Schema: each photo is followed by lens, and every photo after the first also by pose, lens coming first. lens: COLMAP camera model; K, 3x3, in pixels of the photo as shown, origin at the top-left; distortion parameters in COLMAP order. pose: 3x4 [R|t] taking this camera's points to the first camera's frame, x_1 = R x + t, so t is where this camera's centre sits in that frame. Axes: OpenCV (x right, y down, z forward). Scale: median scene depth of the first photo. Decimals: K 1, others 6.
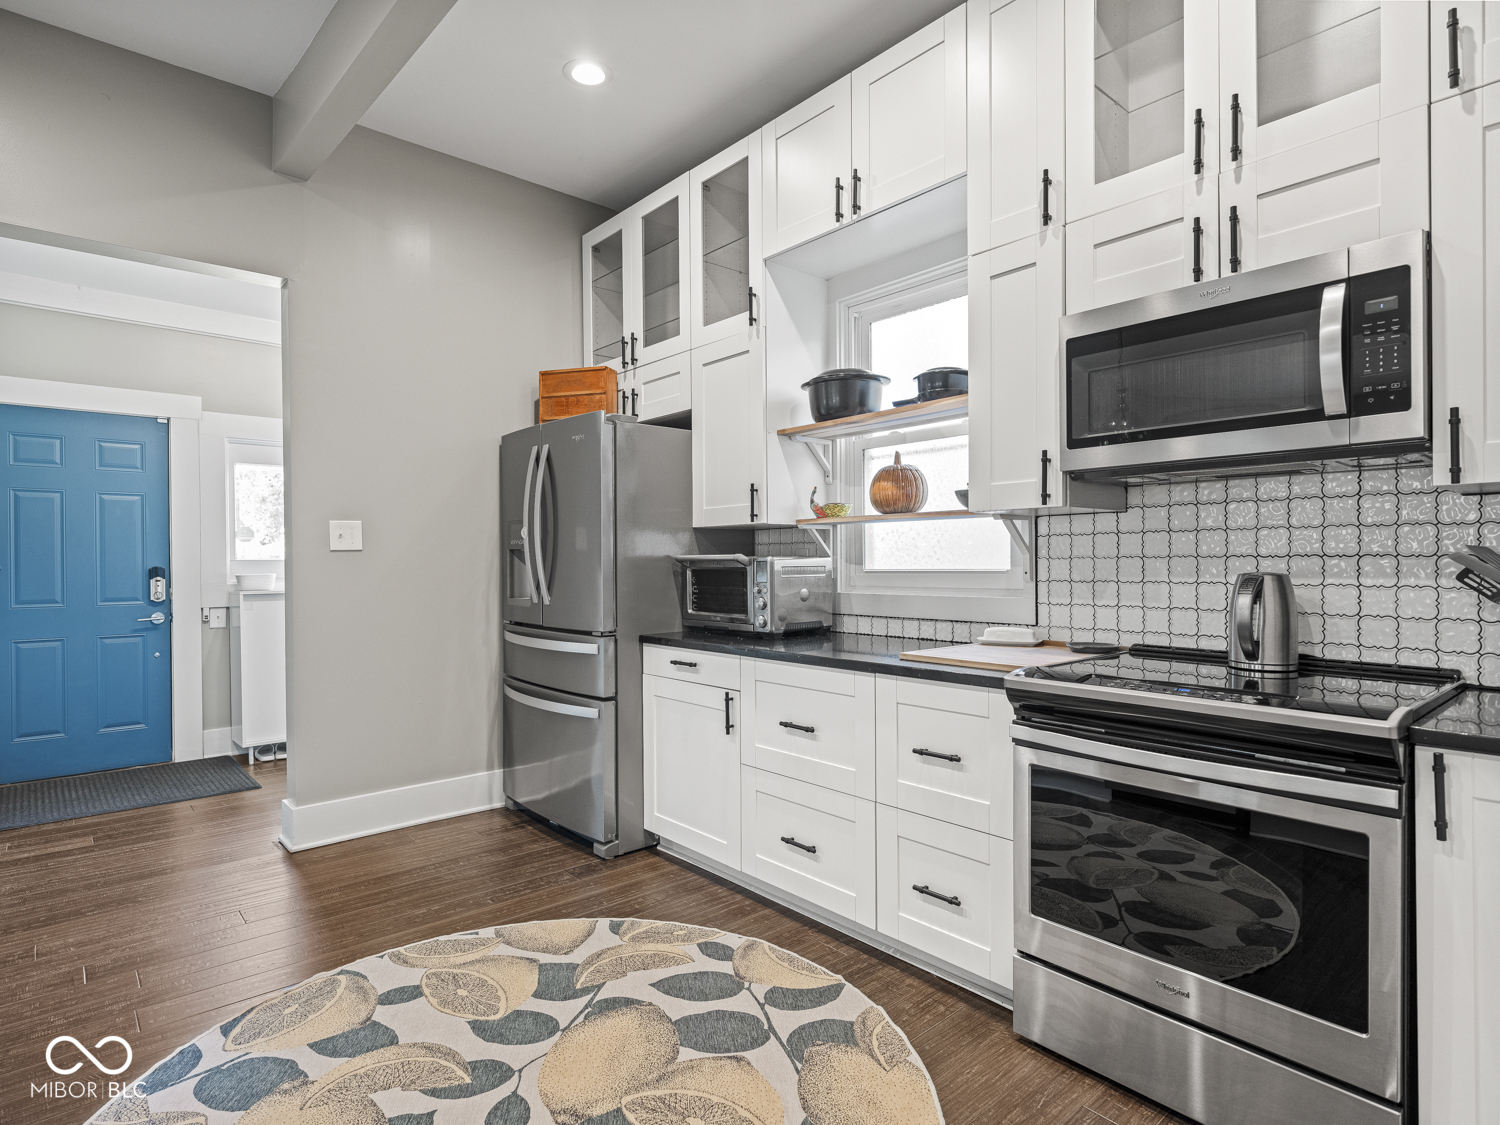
lens RADIAL K [[808.4, 0, 752.4], [0, 808.4, 558.5], [0, 0, 1]] dist [0.001452, -0.000771]
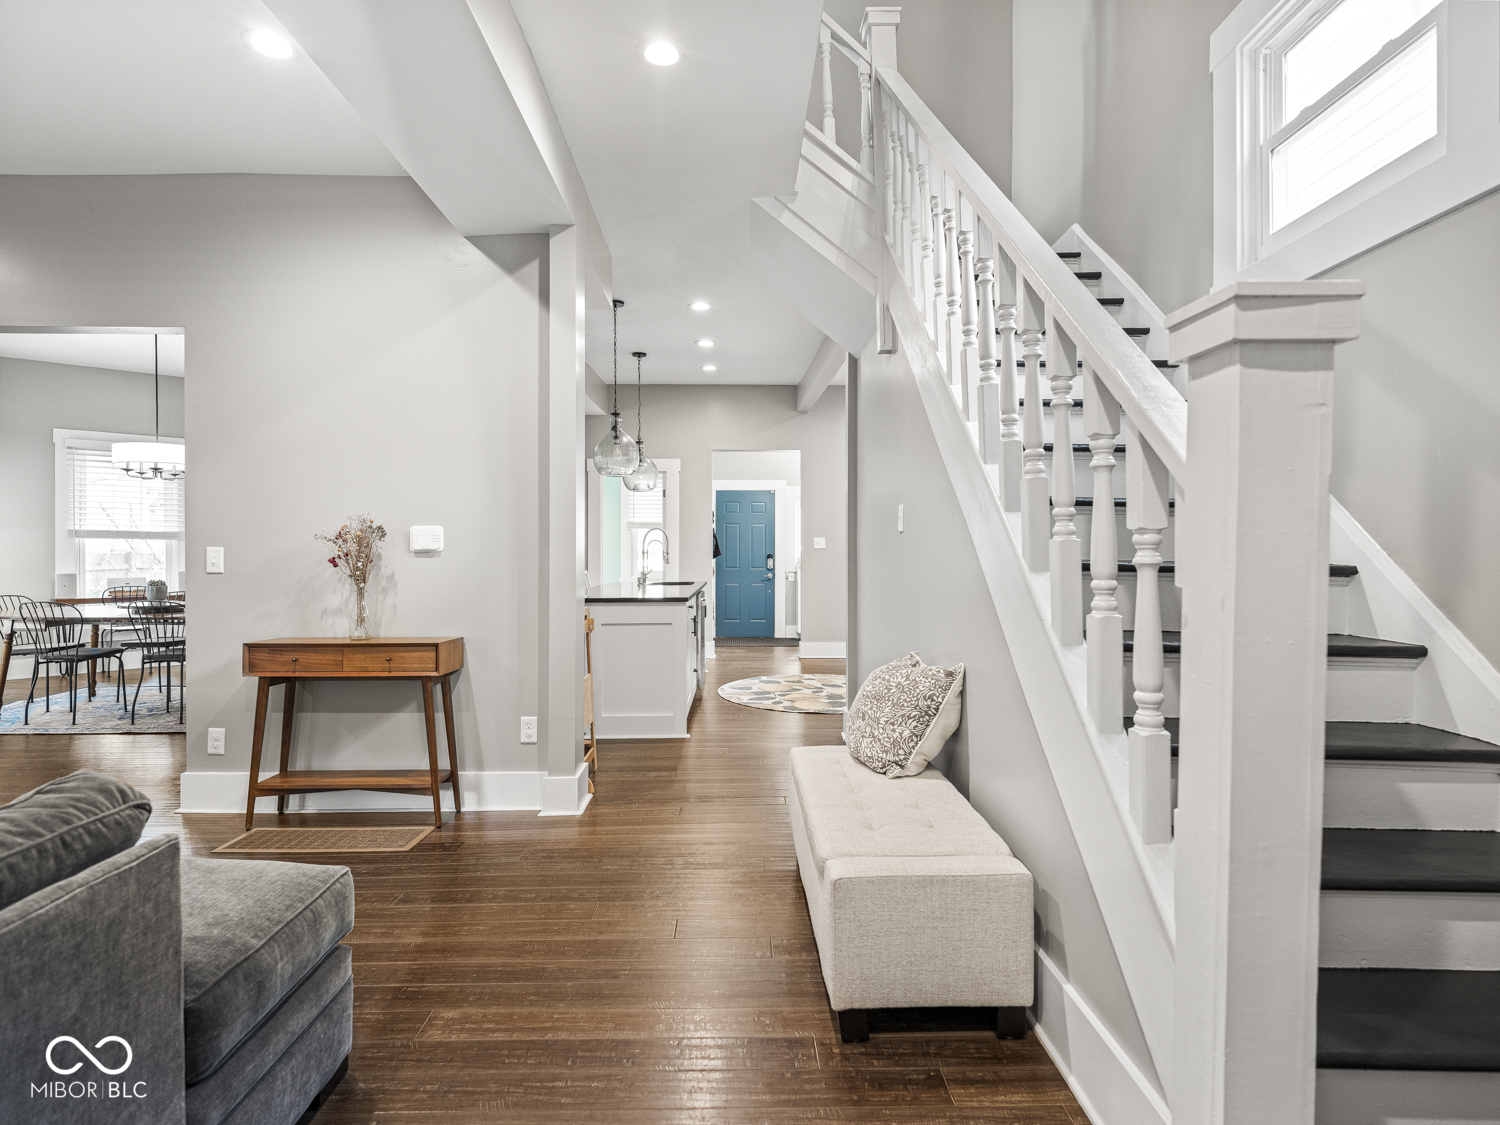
lens RADIAL K [[808.4, 0, 752.4], [0, 808.4, 558.5], [0, 0, 1]] dist [0.001452, -0.000771]
pose [[0.772058, 0.008500, -0.635496, 1.452622], [0.001837, 0.999877, 0.015605, -0.027485], [0.635550, -0.013216, 0.771947, -1.713756]]
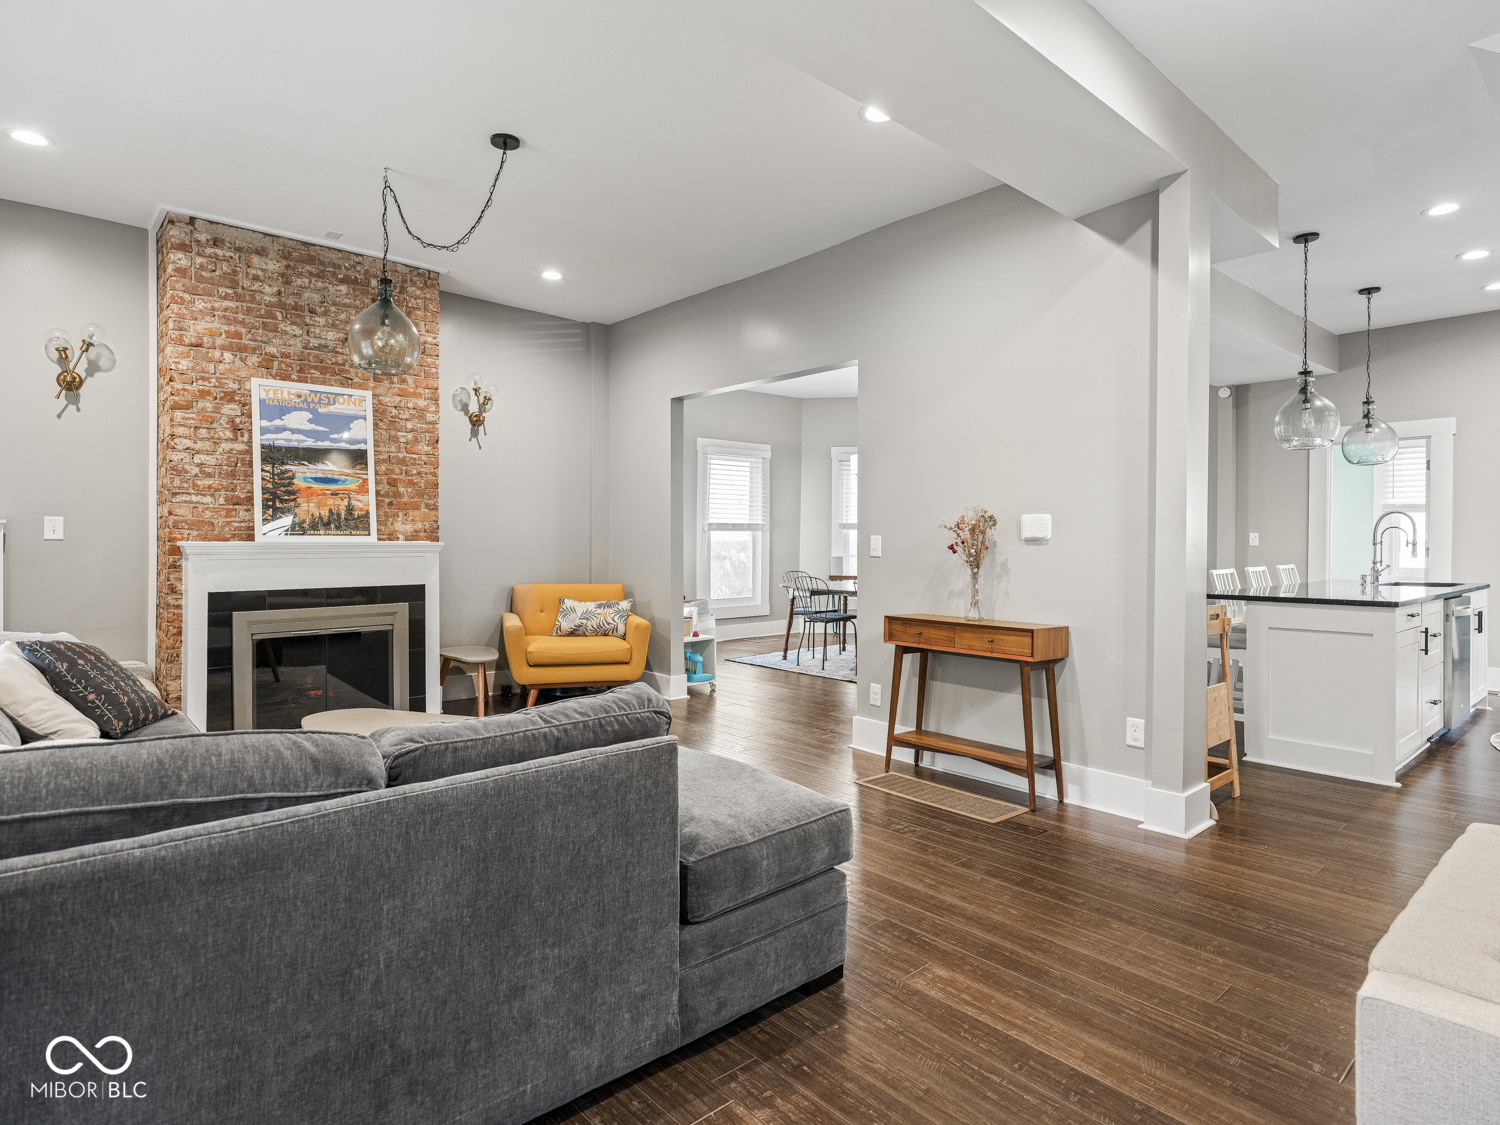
lens RADIAL K [[816.6, 0, 751.9], [0, 816.6, 548.2], [0, 0, 1]] dist [-0.000319, -0.001612]
pose [[0.019013, 0.013338, -0.999730, 1.575977], [0.002118, 0.999908, 0.013381, -0.023058], [0.999817, -0.002372, 0.018983, -1.489800]]
